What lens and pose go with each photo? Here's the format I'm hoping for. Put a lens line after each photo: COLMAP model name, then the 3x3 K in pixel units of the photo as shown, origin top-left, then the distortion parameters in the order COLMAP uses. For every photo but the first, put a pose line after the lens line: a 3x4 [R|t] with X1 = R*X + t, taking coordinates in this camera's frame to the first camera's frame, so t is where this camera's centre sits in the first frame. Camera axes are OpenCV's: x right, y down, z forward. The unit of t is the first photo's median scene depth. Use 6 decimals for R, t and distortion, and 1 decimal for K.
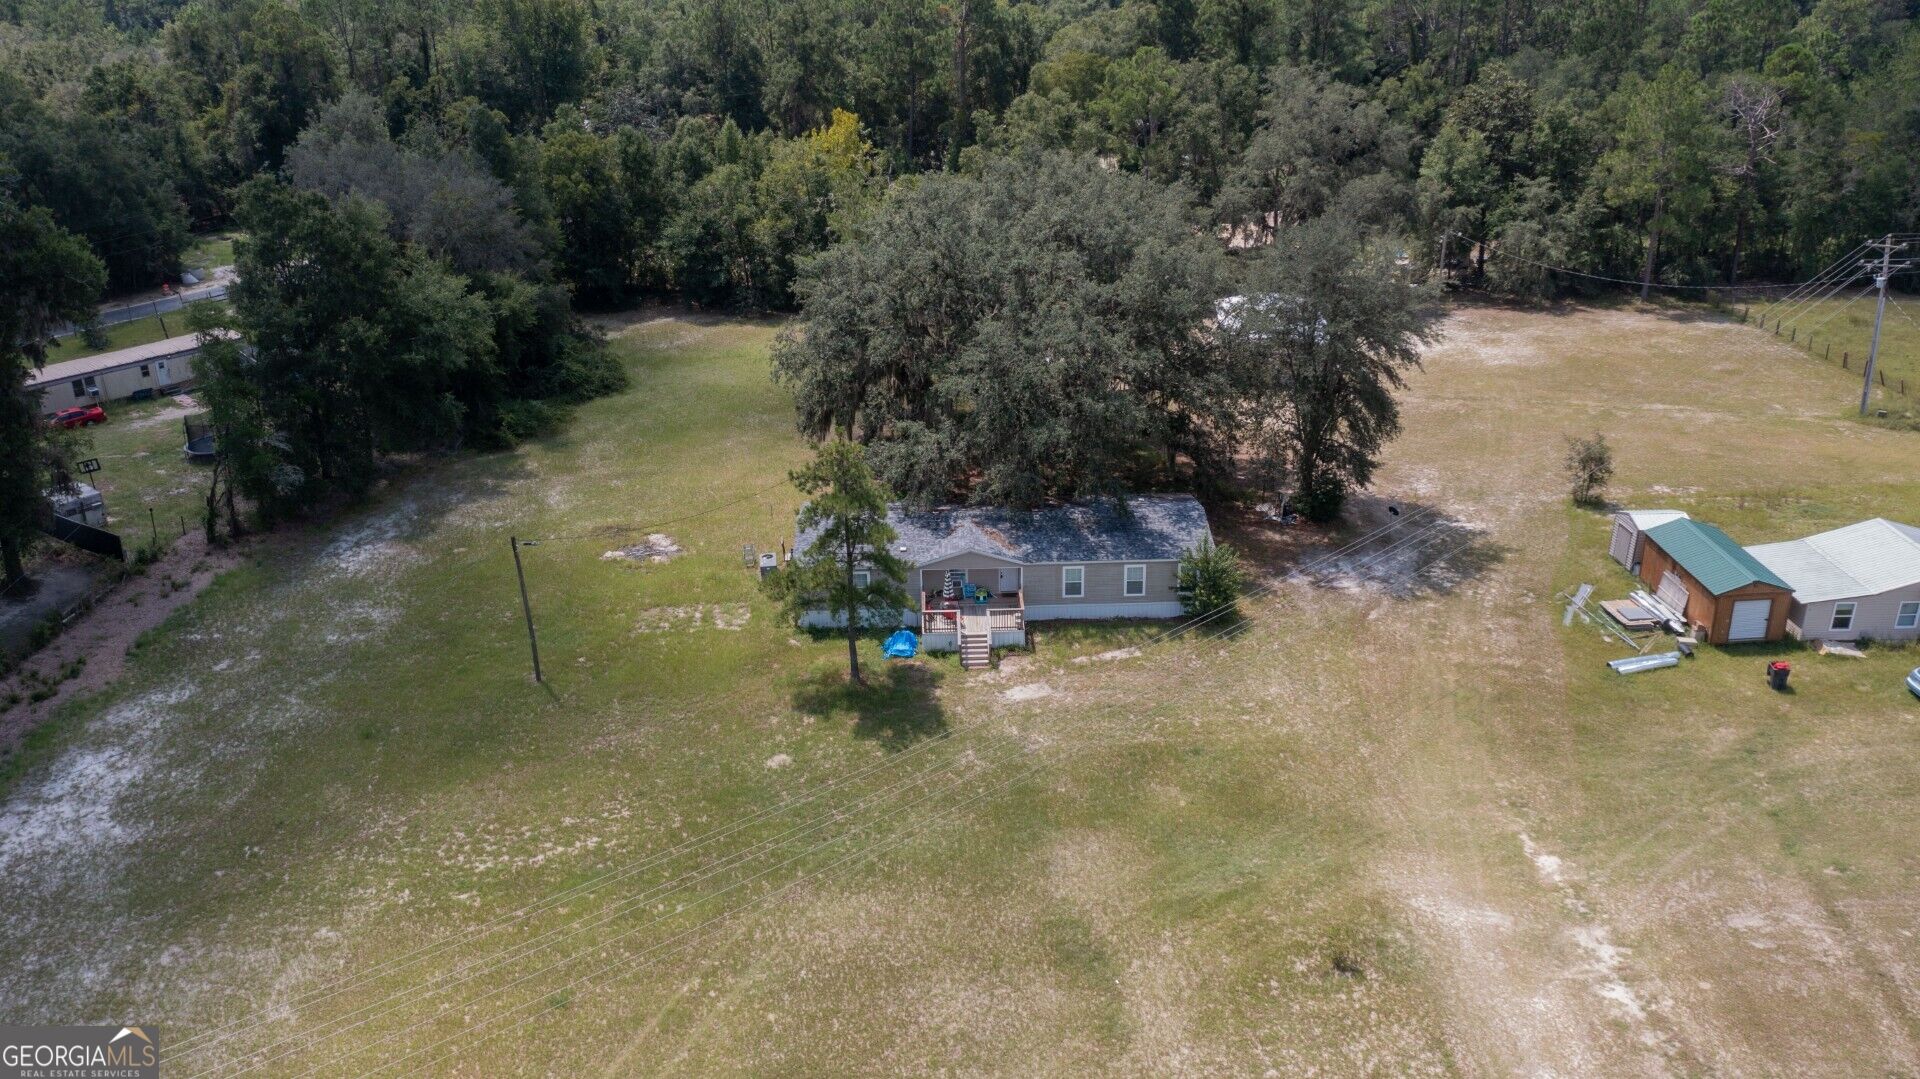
lens RADIAL K [[1712.5, 0, 960.4], [0, 1712.5, 533.4], [0, 0, 1]] dist [-0.003098, 0.010588]
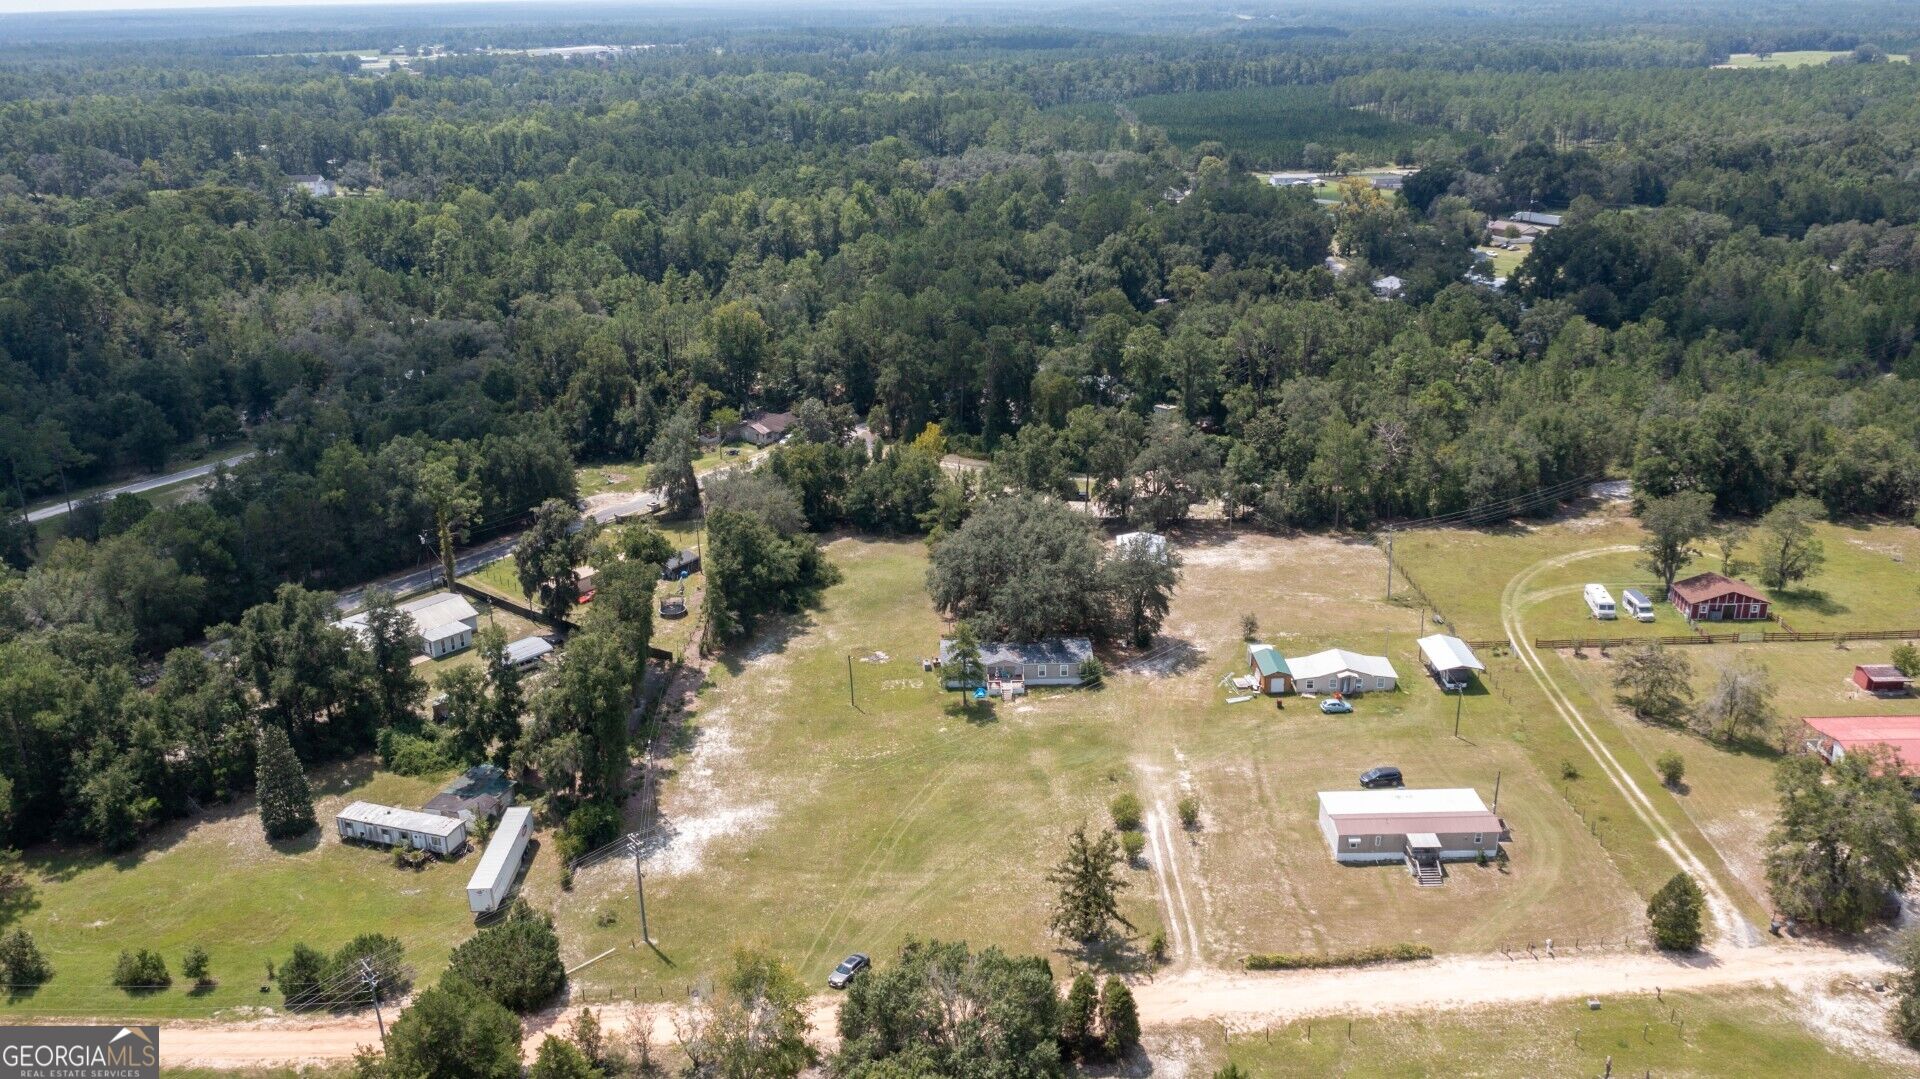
lens RADIAL K [[1712.5, 0, 962.2], [0, 1712.5, 548.8], [0, 0, 1]] dist [-0.003098, 0.010588]
pose [[0.999987, 0.002077, -0.004757, -0.048780], [-0.002271, 0.999151, -0.041137, -0.053449], [0.004667, 0.041147, 0.999142, -1.728534]]
